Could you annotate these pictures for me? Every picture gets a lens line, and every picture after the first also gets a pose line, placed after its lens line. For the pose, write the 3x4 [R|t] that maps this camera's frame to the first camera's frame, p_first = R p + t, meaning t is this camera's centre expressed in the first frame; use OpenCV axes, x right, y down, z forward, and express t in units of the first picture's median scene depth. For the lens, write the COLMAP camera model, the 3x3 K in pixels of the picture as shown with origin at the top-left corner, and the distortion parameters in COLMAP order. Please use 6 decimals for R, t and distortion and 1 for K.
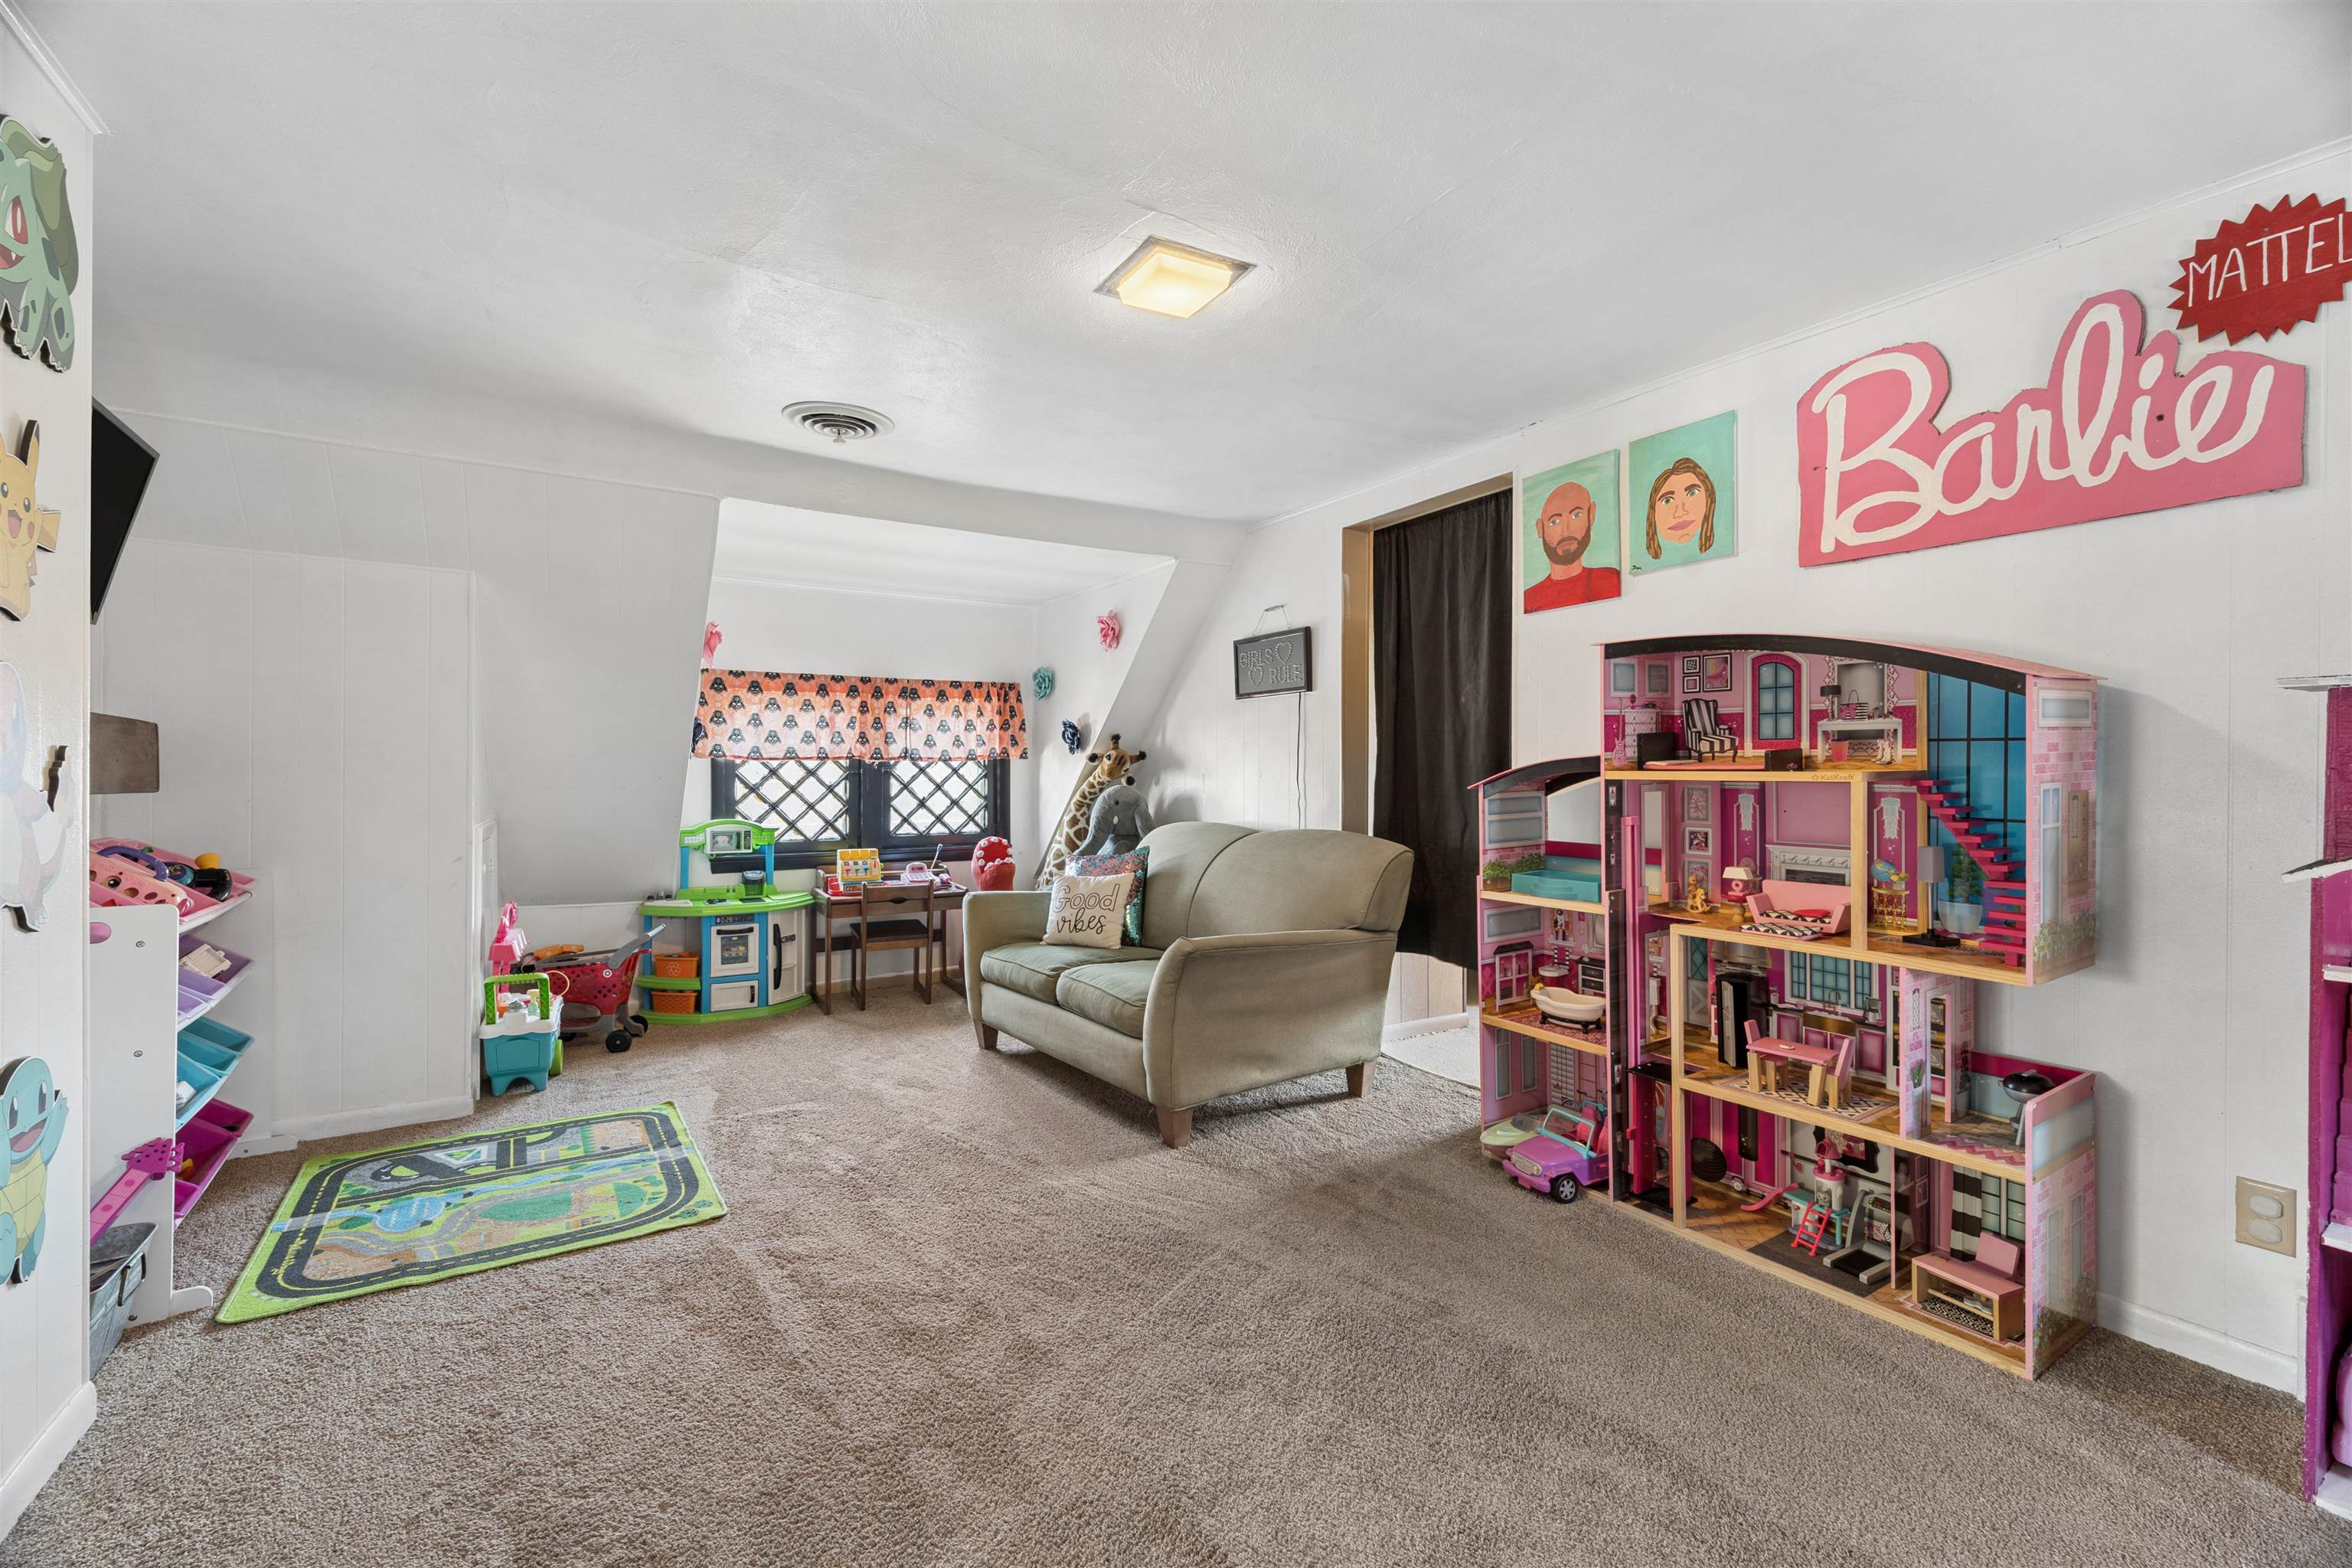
lens RADIAL K [[982.7, 0, 1176.0], [0, 982.7, 784.0], [0, 0, 1]] dist [0.001397, 0.000828]
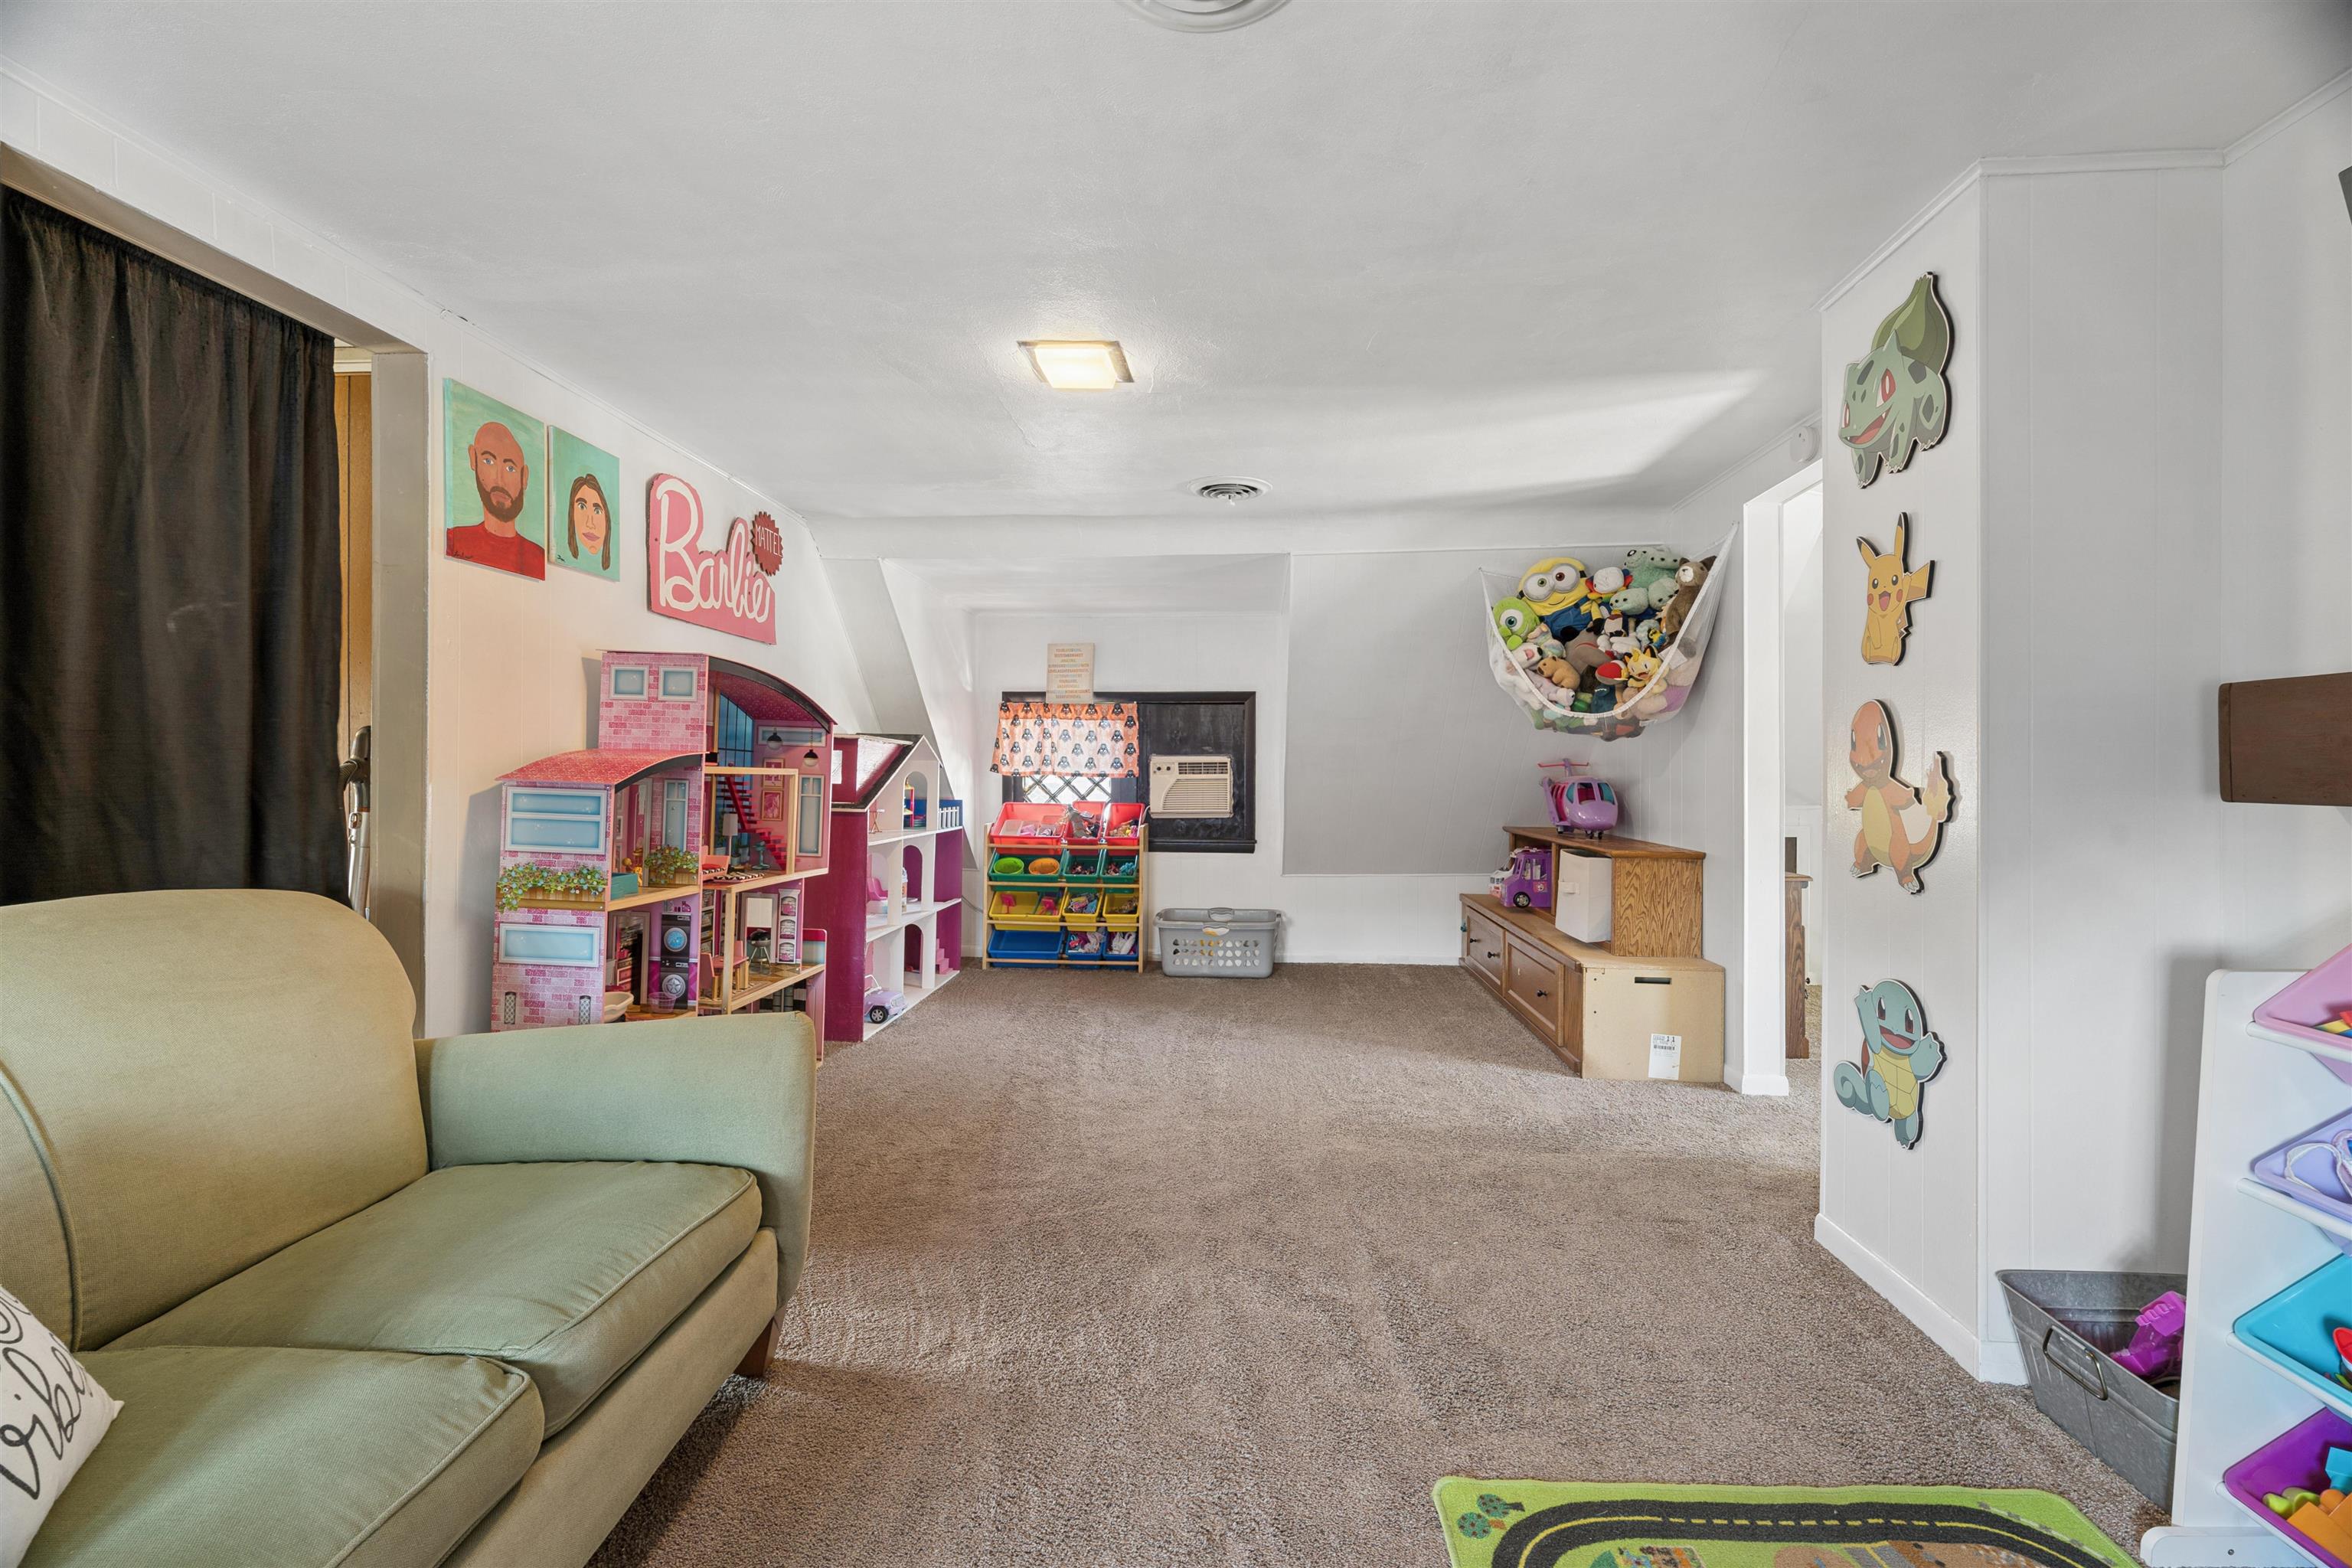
lens RADIAL K [[982.7, 0, 1176.0], [0, 982.7, 784.0], [0, 0, 1]] dist [0.001397, 0.000828]
pose [[-0.797106, -0.010480, 0.603748, -0.733314], [-0.000311, 0.999856, 0.016946, -0.012885], [-0.603839, 0.013320, -0.796995, 1.673789]]
